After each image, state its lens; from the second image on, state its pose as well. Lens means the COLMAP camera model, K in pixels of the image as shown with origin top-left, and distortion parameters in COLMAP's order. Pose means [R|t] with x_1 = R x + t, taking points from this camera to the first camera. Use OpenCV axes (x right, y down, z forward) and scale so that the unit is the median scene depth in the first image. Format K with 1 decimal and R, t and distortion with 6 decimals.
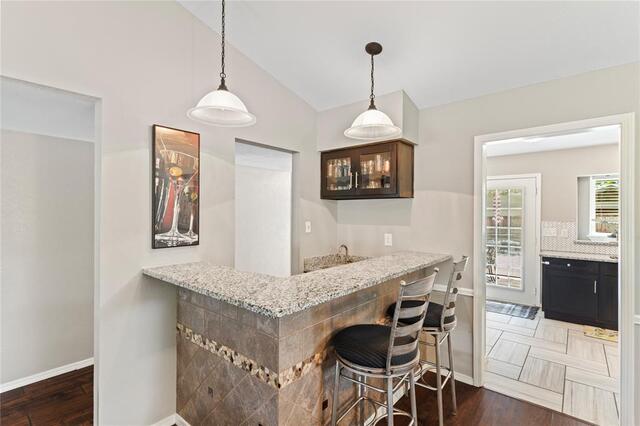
lens RADIAL K [[303.4, 0, 321.7], [0, 303.4, 212.3], [0, 0, 1]] dist [0.003728, 0.000048]
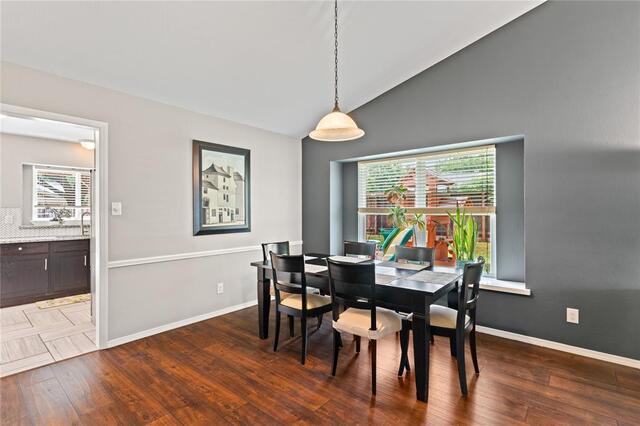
lens RADIAL K [[303.4, 0, 322.5], [0, 303.4, 212.2], [0, 0, 1]] dist [0.003728, 0.000048]
pose [[-0.010489, -0.006904, 0.999921, -0.385810], [0.001350, 0.999975, 0.006919, 0.079035], [-0.999944, 0.001422, -0.010480, -0.006654]]
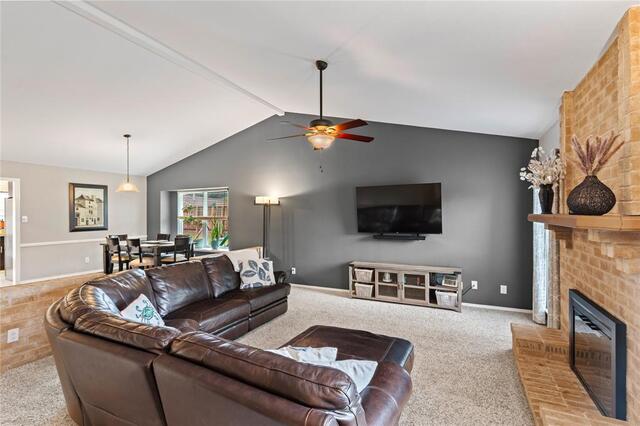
lens RADIAL K [[303.4, 0, 323.5], [0, 303.4, 214.0], [0, 0, 1]] dist [0.003728, 0.000048]
pose [[-0.244572, -0.006645, 0.969608, -2.419599], [0.001804, 0.999972, 0.007308, 0.011394], [-0.969630, 0.003537, -0.244553, -1.093920]]
